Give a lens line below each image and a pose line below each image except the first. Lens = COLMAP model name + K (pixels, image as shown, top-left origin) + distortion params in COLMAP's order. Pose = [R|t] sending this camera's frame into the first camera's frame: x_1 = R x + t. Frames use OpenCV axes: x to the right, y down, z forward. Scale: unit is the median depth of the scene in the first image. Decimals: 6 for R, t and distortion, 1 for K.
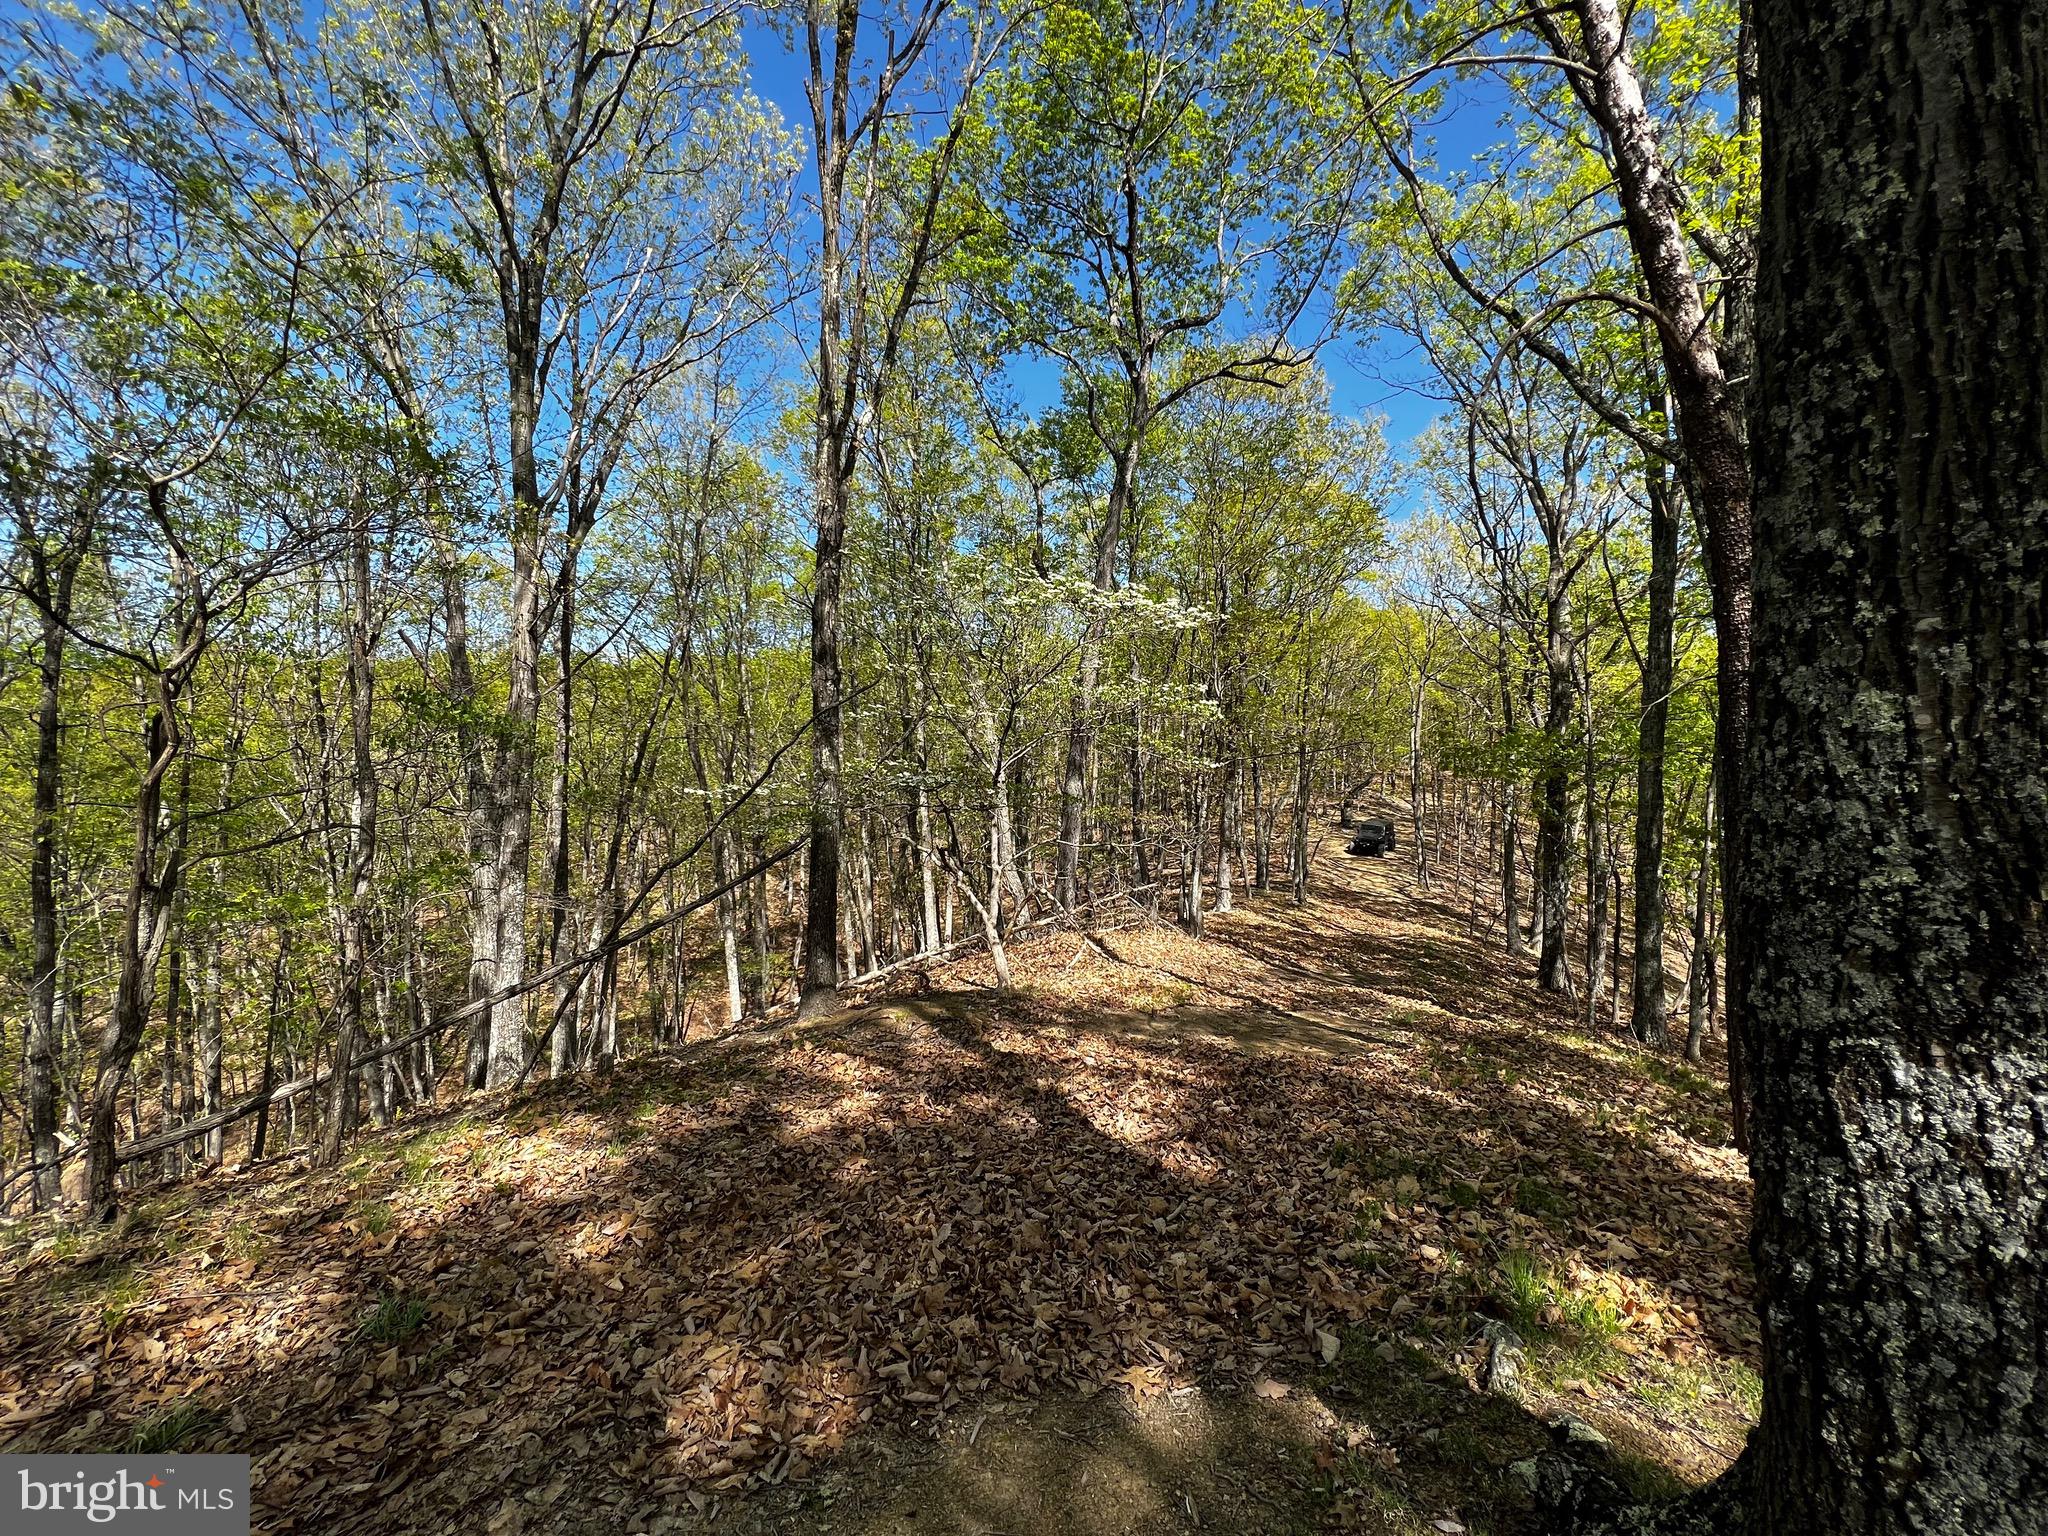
lens RADIAL K [[821.4, 0, 1025.1], [0, 821.4, 772.2], [0, 0, 1]] dist [0.000672, 0.000074]
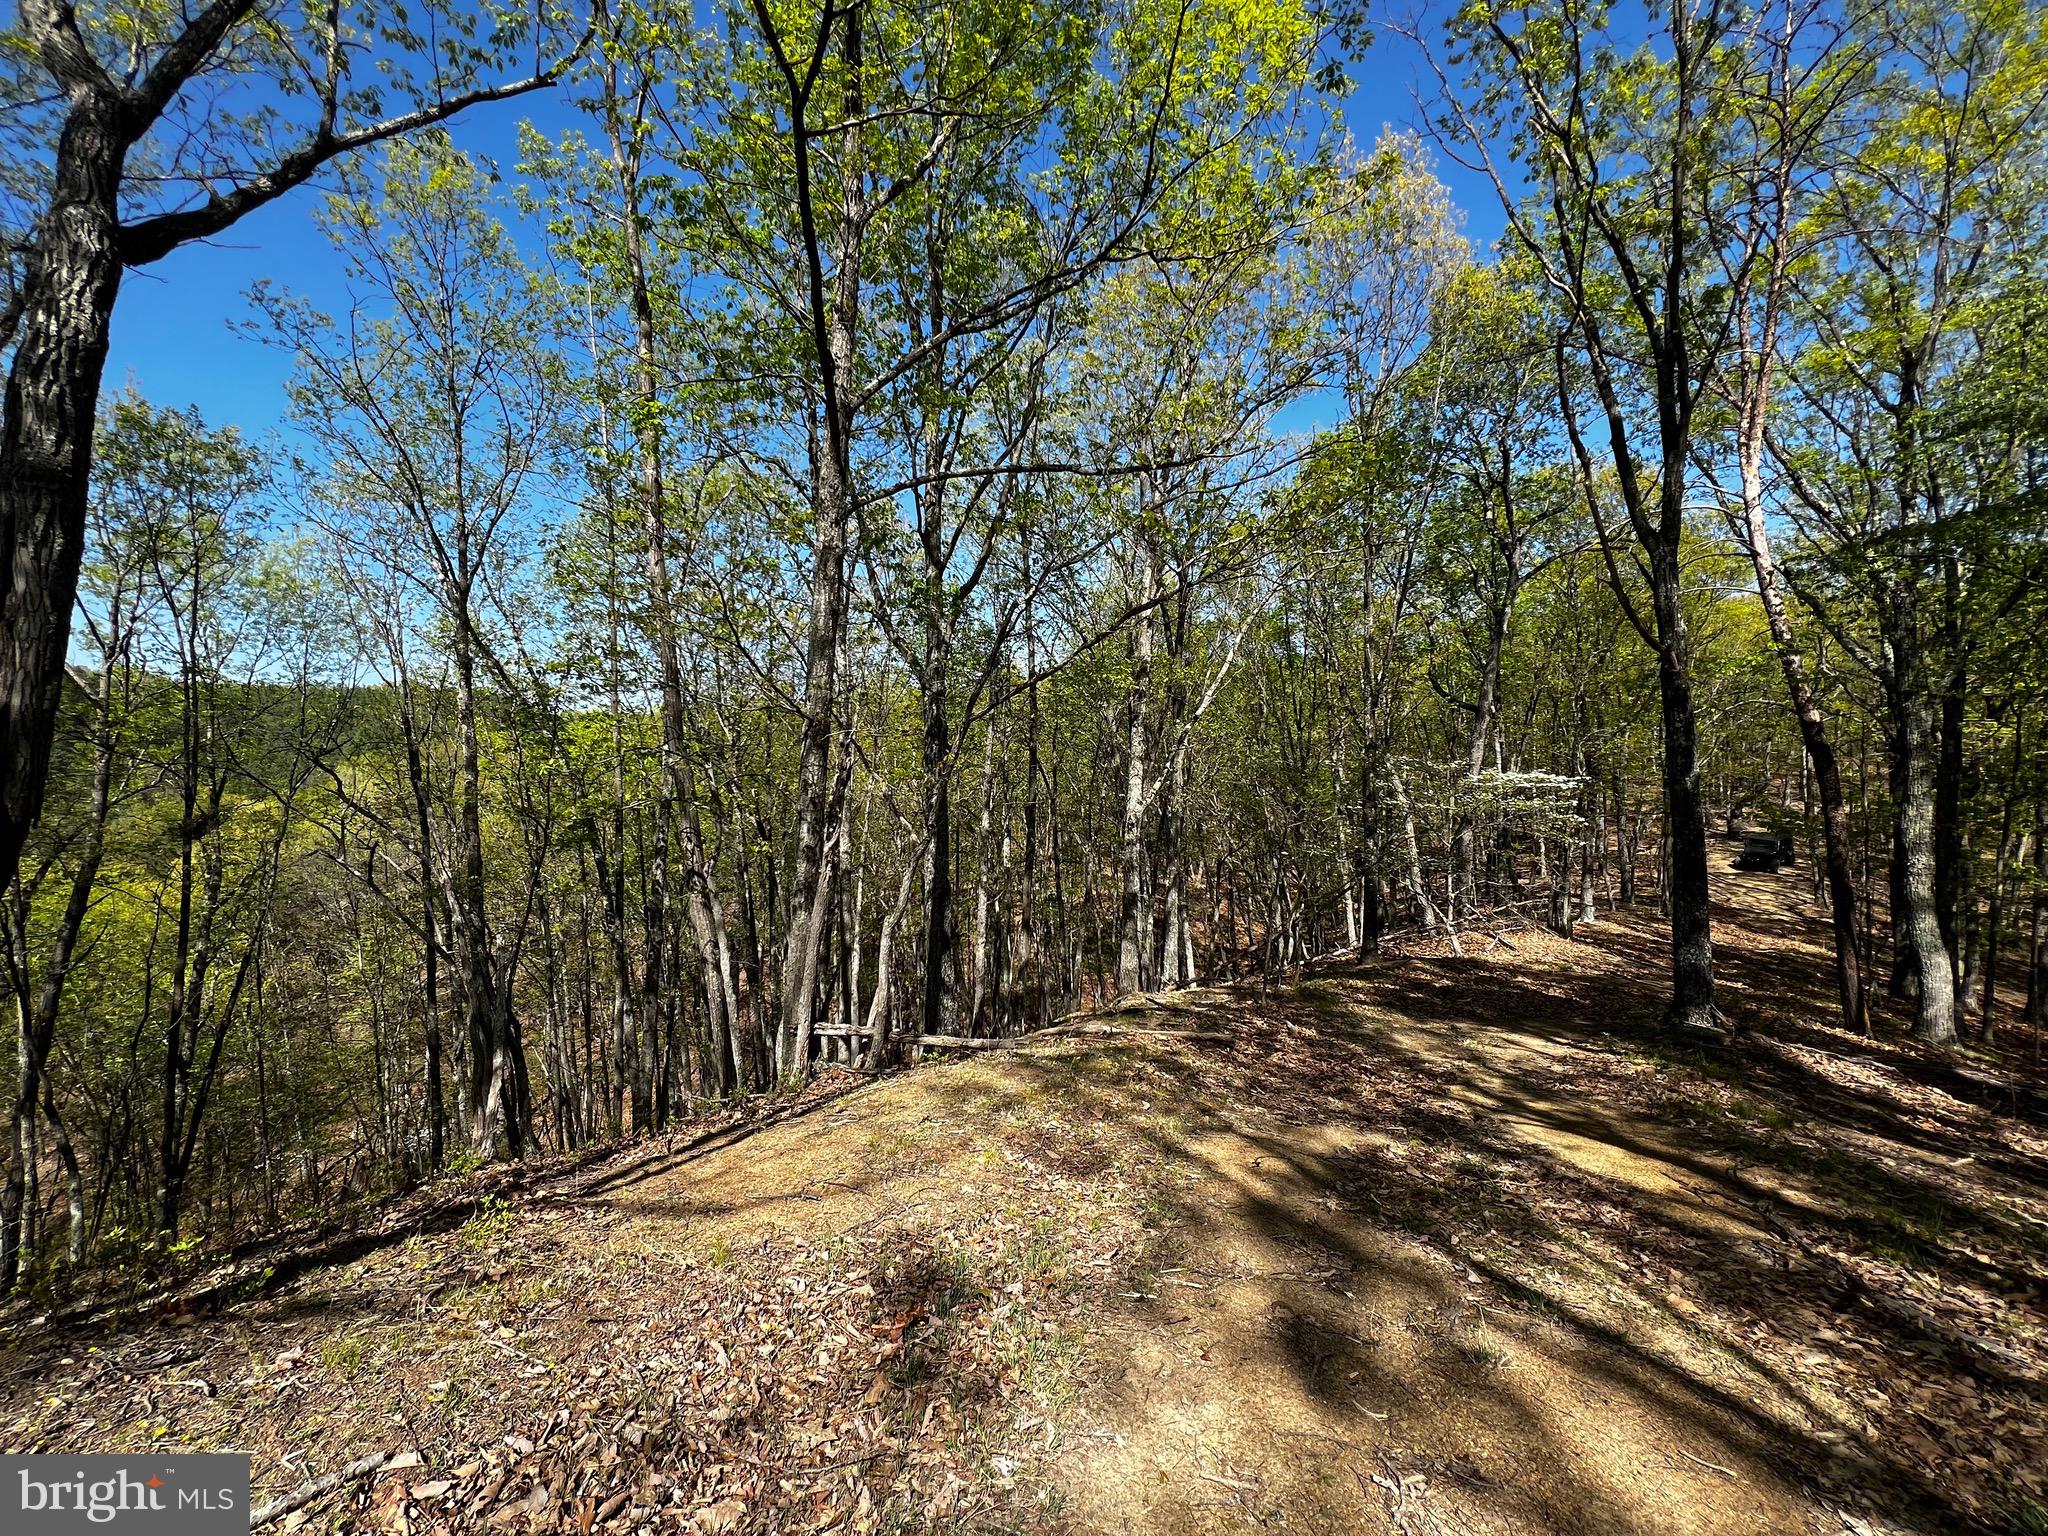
lens RADIAL K [[821.4, 0, 1021.2], [0, 821.4, 766.8], [0, 0, 1]] dist [0.000672, 0.000074]
pose [[0.936038, -0.026248, -0.350920, -0.084224], [0.025584, 0.999651, -0.006528, -0.056458], [0.350969, -0.002868, 0.936383, -0.330749]]
